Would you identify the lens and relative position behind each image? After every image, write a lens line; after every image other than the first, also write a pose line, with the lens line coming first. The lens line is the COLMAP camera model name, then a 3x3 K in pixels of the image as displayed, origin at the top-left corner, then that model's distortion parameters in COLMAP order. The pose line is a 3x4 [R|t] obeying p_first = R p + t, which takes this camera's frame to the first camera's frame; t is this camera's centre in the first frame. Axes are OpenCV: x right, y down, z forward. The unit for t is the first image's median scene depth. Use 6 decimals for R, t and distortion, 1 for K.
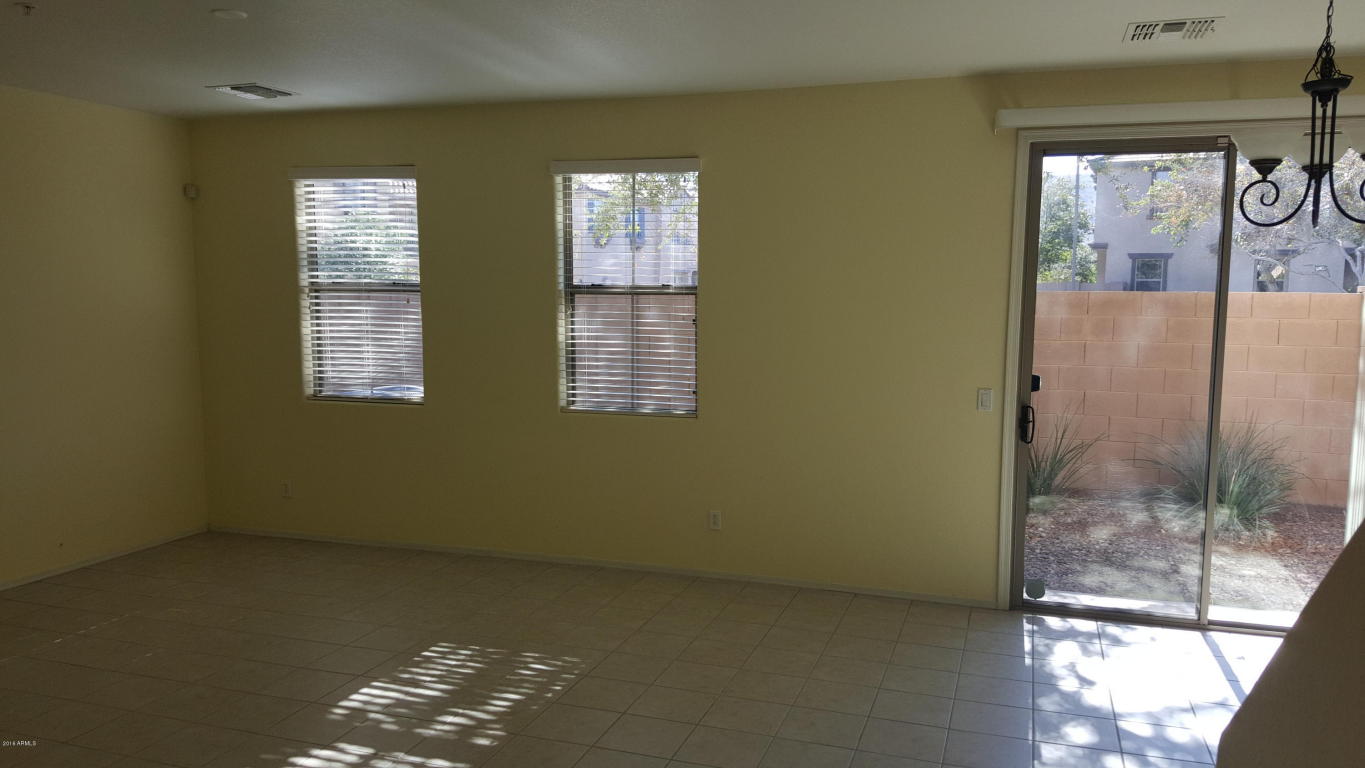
lens RADIAL K [[1013.6, 0, 682.6], [0, 1013.6, 398.2], [0, 0, 1]] dist [0.135851, -0.246705]
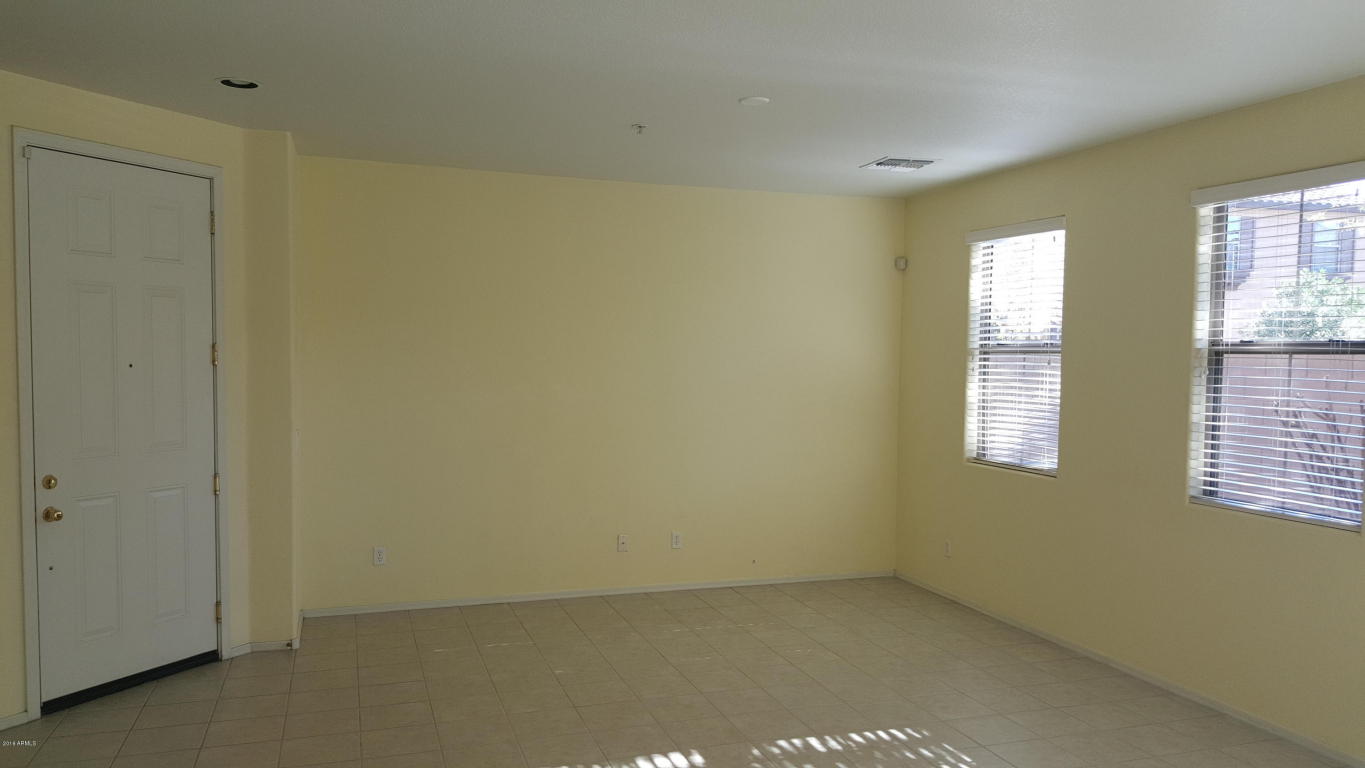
lens RADIAL K [[1015.4, 0, 690.4], [0, 1015.4, 403.9], [0, 0, 1]] dist [0.089719, -0.000851]
pose [[0.605358, 0.040903, -0.794902, 0.276551], [-0.096053, 0.995134, -0.021943, -0.007065], [0.790136, 0.089636, 0.606341, 0.193909]]
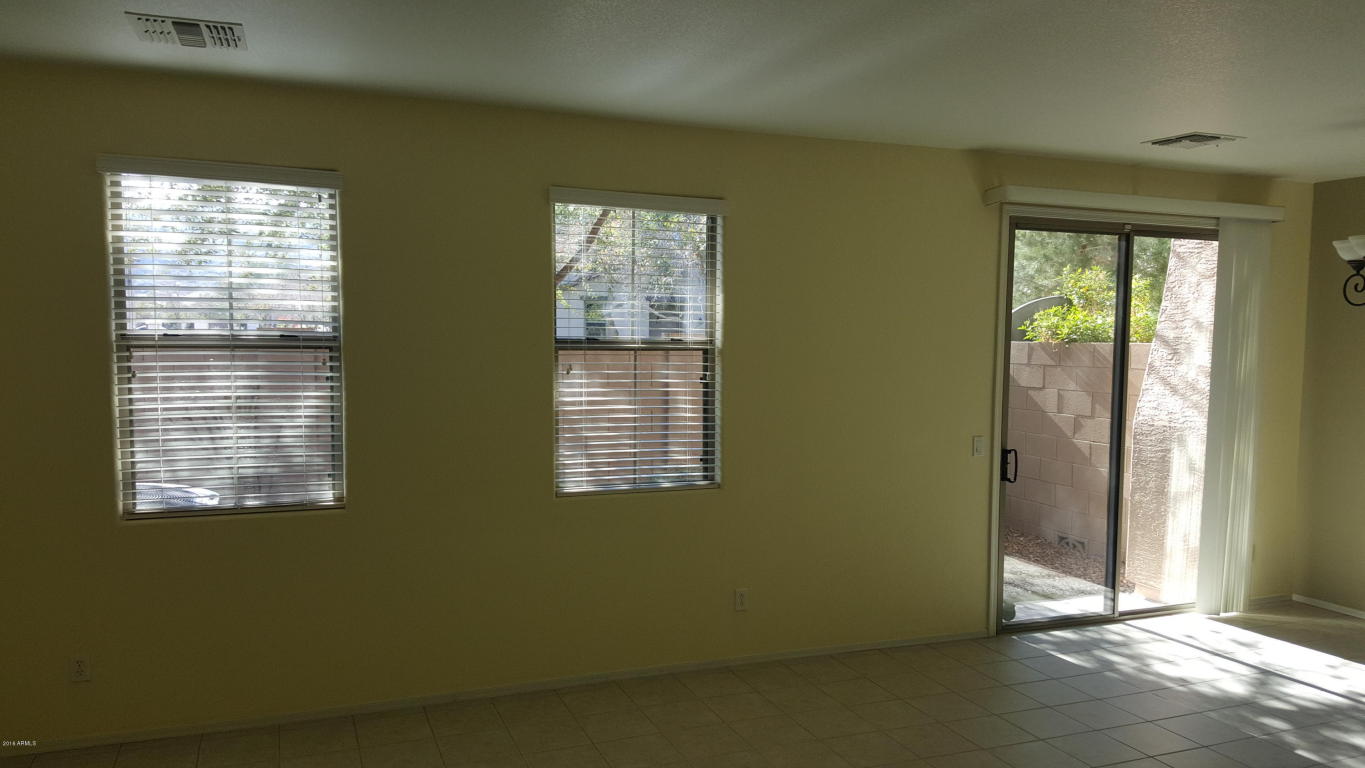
lens RADIAL K [[1013.6, 0, 682.6], [0, 1013.6, 398.2], [0, 0, 1]] dist [0.135851, -0.246705]
pose [[0.758708, -0.041874, 0.650083, -0.546925], [0.060437, 0.998152, -0.006242, -0.051908], [-0.648621, 0.044025, 0.759837, 0.315010]]
